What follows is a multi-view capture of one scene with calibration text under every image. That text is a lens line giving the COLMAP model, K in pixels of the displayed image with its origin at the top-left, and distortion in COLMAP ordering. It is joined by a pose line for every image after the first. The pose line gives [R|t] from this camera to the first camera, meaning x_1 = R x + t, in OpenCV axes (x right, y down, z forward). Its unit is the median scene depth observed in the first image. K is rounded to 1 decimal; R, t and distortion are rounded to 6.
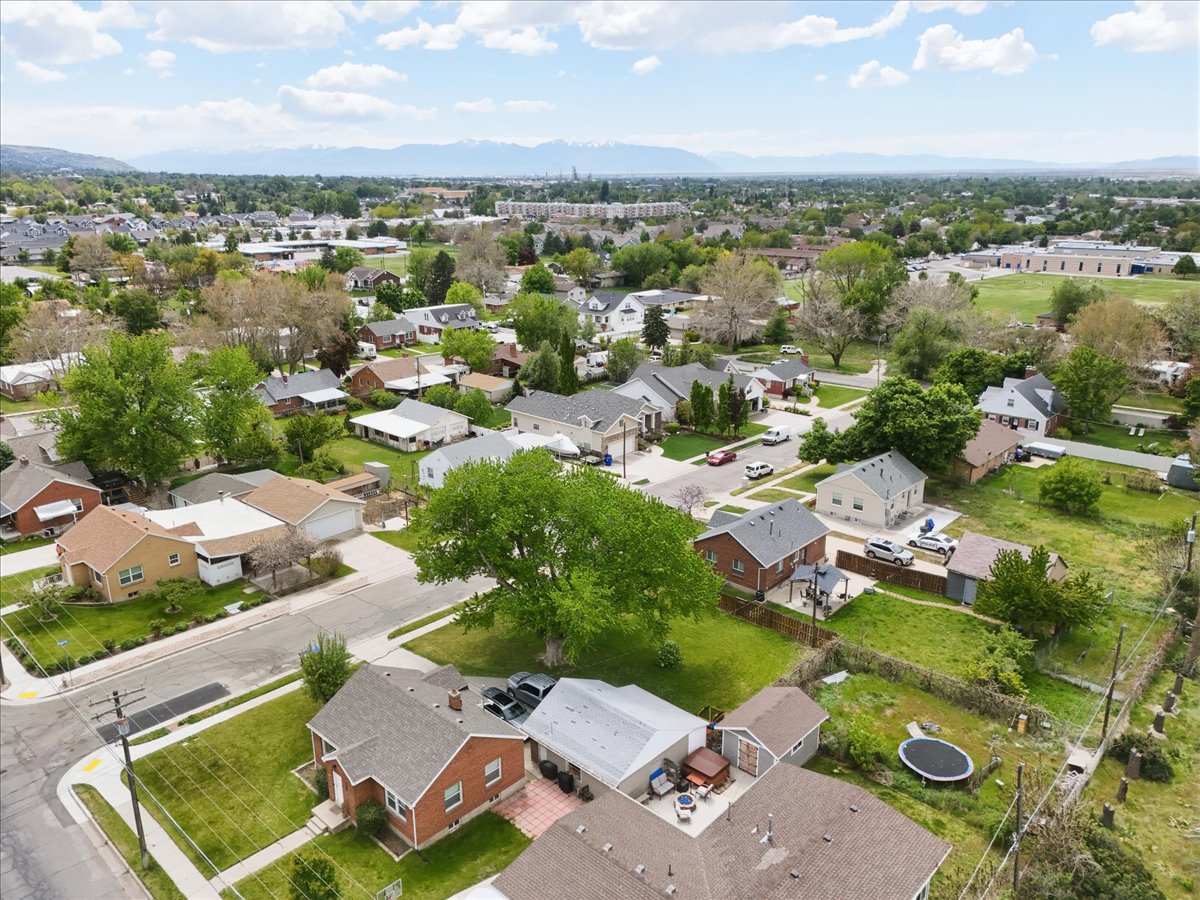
lens RADIAL K [[880.4, 0, 598.0], [0, 880.4, 449.7], [0, 0, 1]] dist [0.064637, -0.050221]
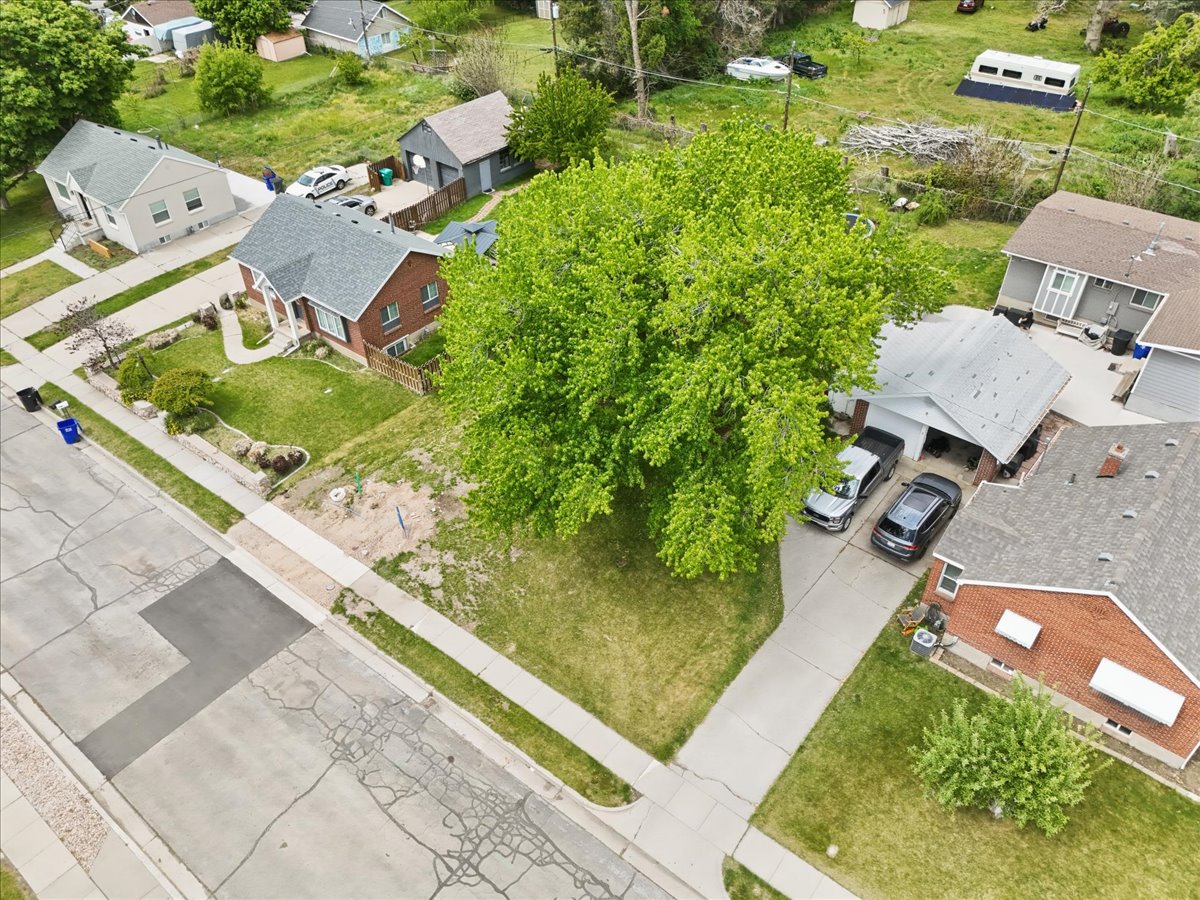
lens RADIAL K [[880.4, 0, 598.2], [0, 880.4, 453.7], [0, 0, 1]] dist [0.064637, -0.050221]
pose [[-0.059151, -0.633084, 0.771819, -0.326993], [0.309706, 0.723383, 0.617090, -0.109872], [-0.948991, 0.275538, 0.153281, 0.669942]]
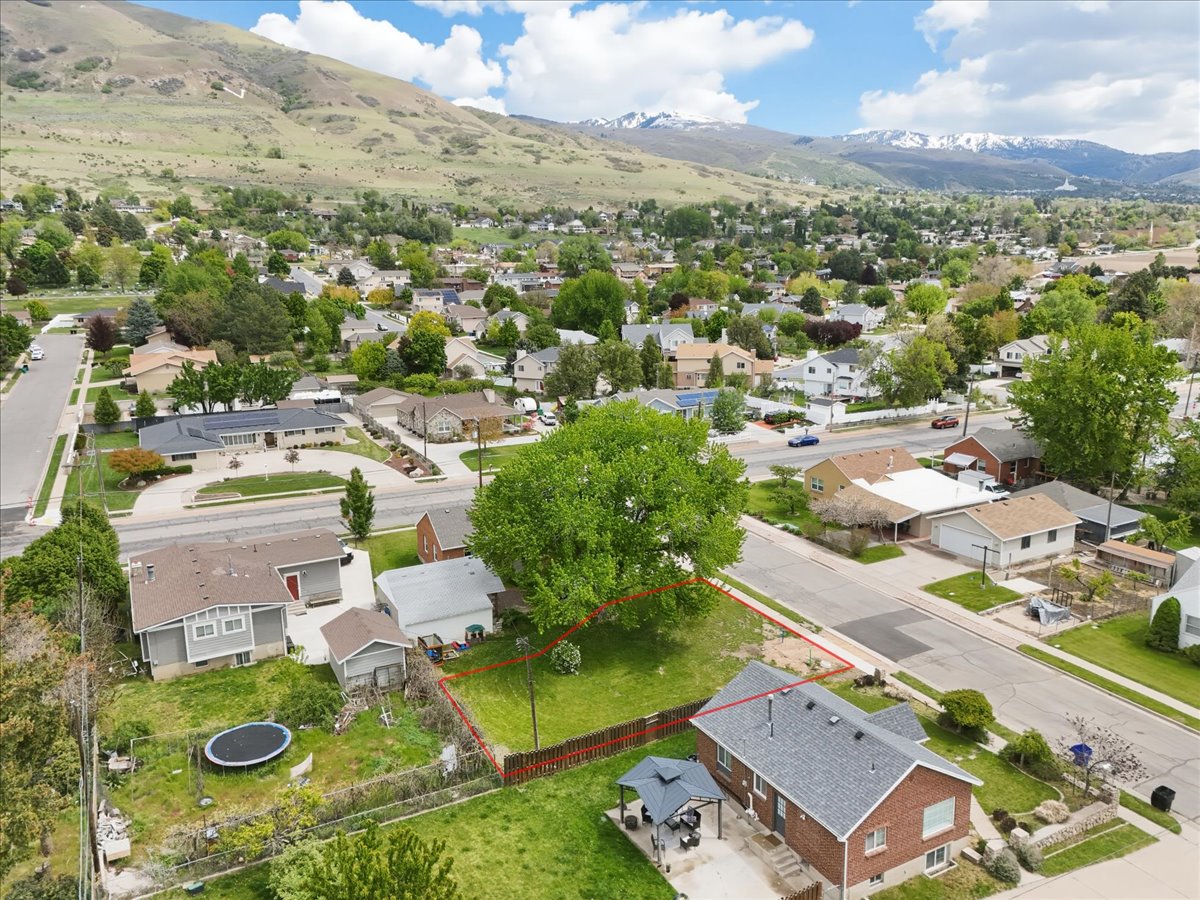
lens RADIAL K [[880.4, 0, 596.1], [0, 880.4, 450.4], [0, 0, 1]] dist [0.064637, -0.050221]
pose [[-0.334582, 0.206534, -0.919455, 0.577532], [-0.263032, 0.916443, 0.301573, -0.158907], [0.904914, 0.342747, -0.252301, 0.814135]]
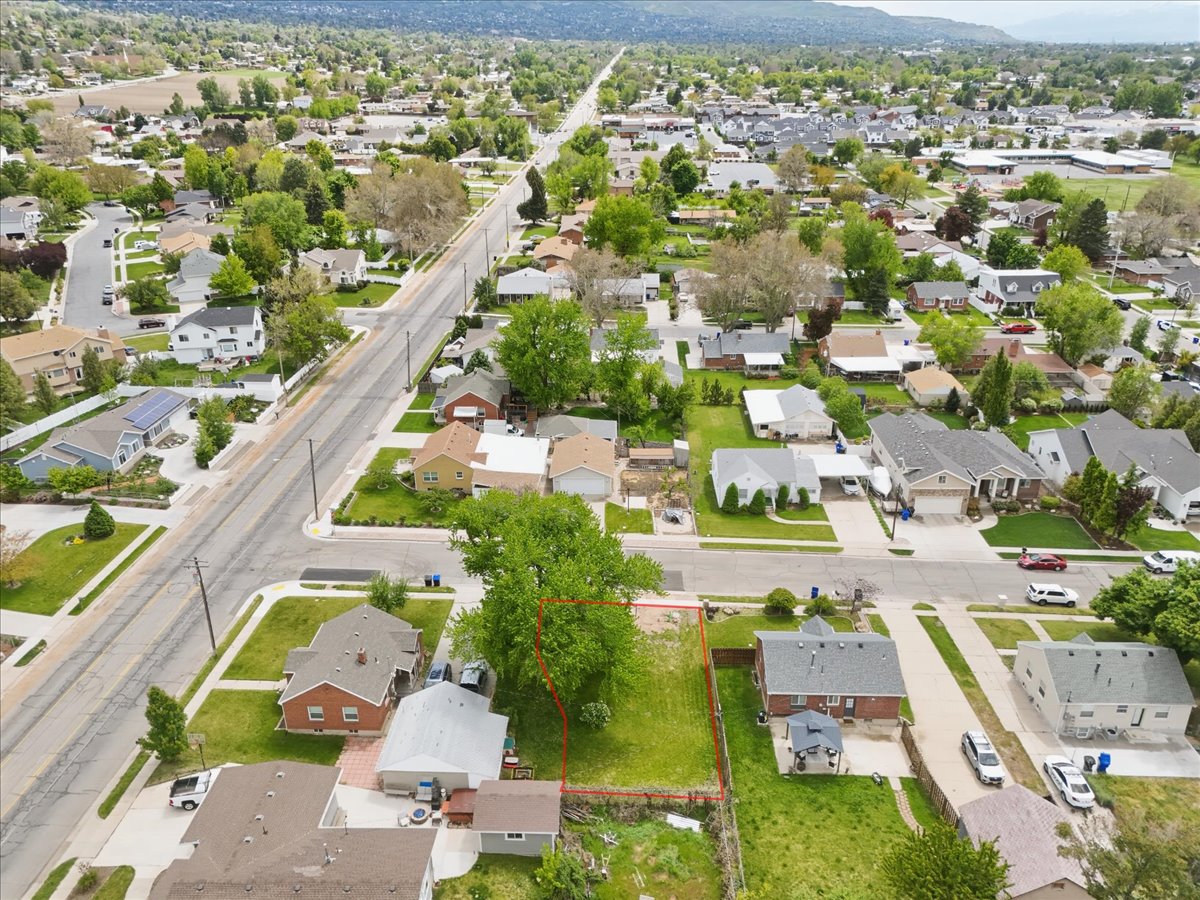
lens RADIAL K [[880.4, 0, 596.3], [0, 880.4, 449.8], [0, 0, 1]] dist [0.064637, -0.050221]
pose [[0.649235, 0.312234, -0.693544, 0.513126], [-0.219567, 0.949971, 0.222138, -0.225809], [0.728206, 0.008059, 0.685311, 0.167324]]
